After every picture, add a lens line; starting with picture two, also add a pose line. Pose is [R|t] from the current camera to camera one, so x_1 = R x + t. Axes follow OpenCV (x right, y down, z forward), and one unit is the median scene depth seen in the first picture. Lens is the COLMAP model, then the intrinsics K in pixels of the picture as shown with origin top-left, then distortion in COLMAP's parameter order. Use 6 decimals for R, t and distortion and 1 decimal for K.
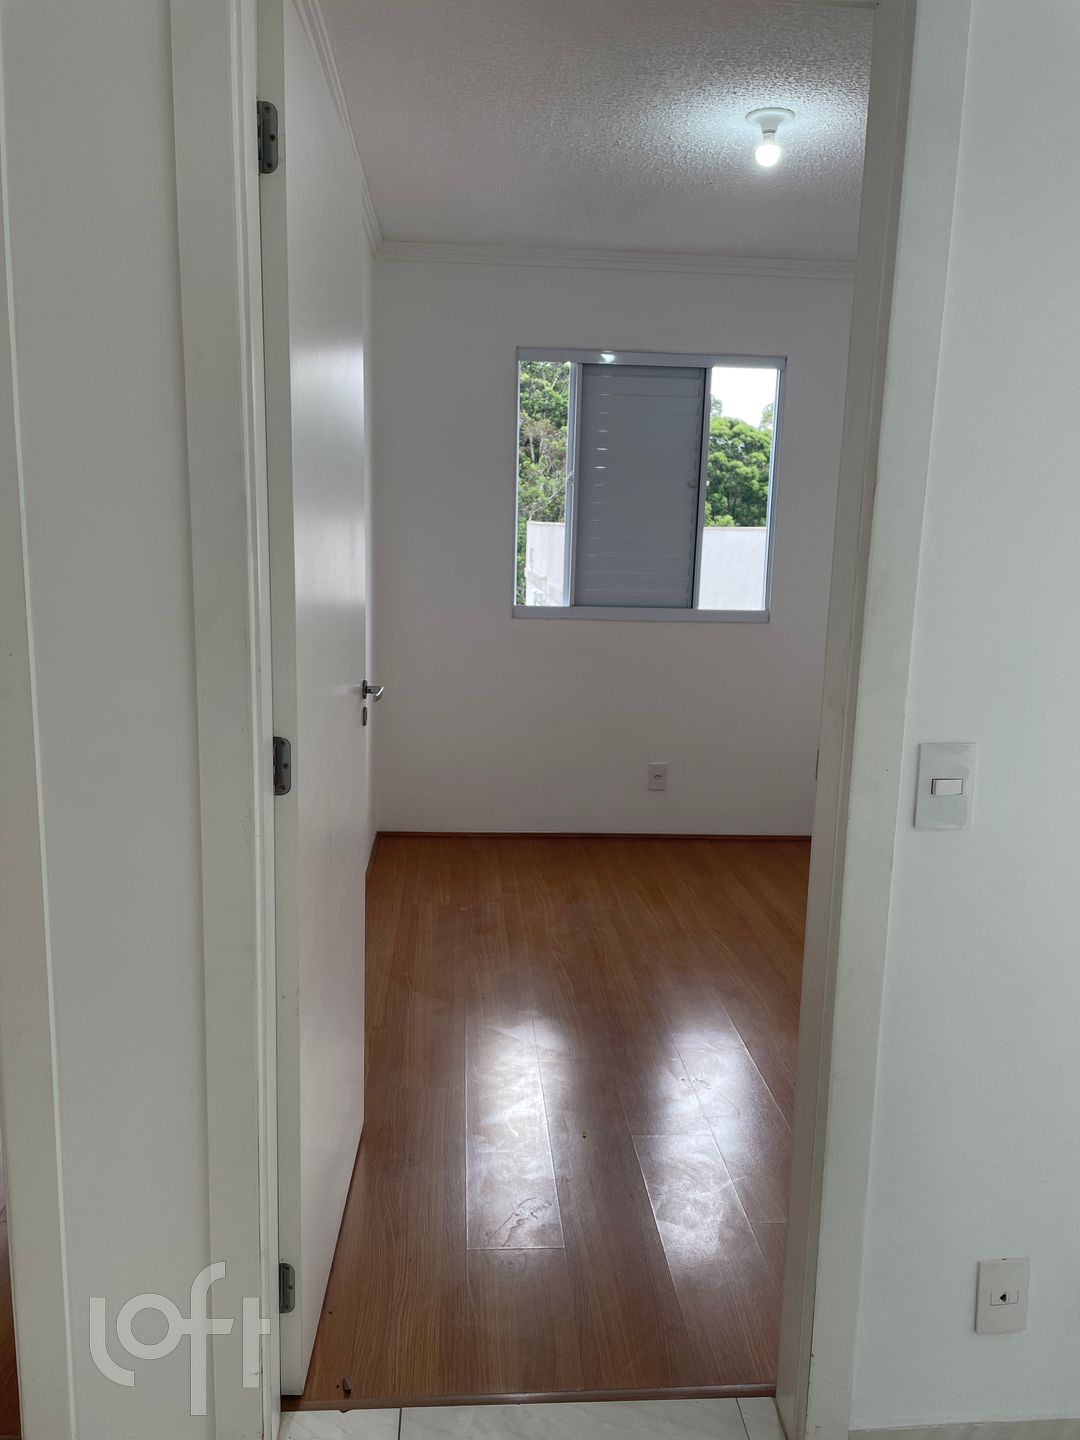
lens RADIAL K [[1079.4, 0, 545.7], [0, 1079.4, 717.2], [0, 0, 1]] dist [0.089316, -0.113499]
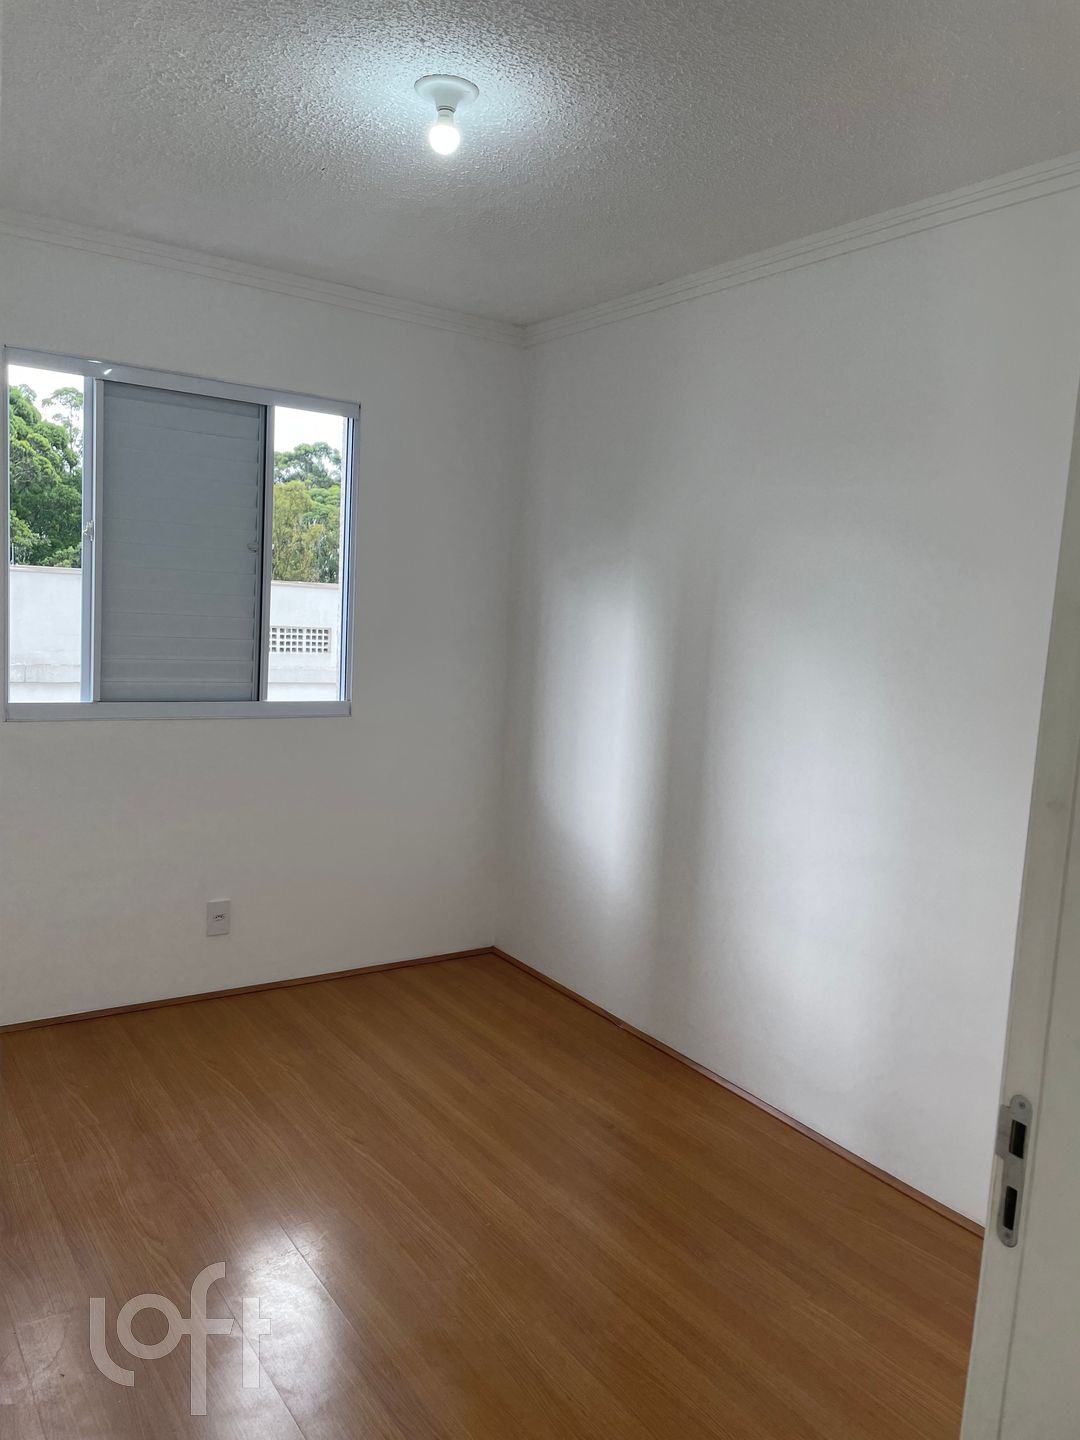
lens RADIAL K [[1079.4, 0, 537.7], [0, 1079.4, 712.7], [0, 0, 1]] dist [0.089316, -0.113499]
pose [[0.871088, -0.030591, 0.490173, -0.080821], [0.053187, 0.998064, -0.032231, -0.057609], [-0.488238, 0.054147, 0.871029, 0.213184]]
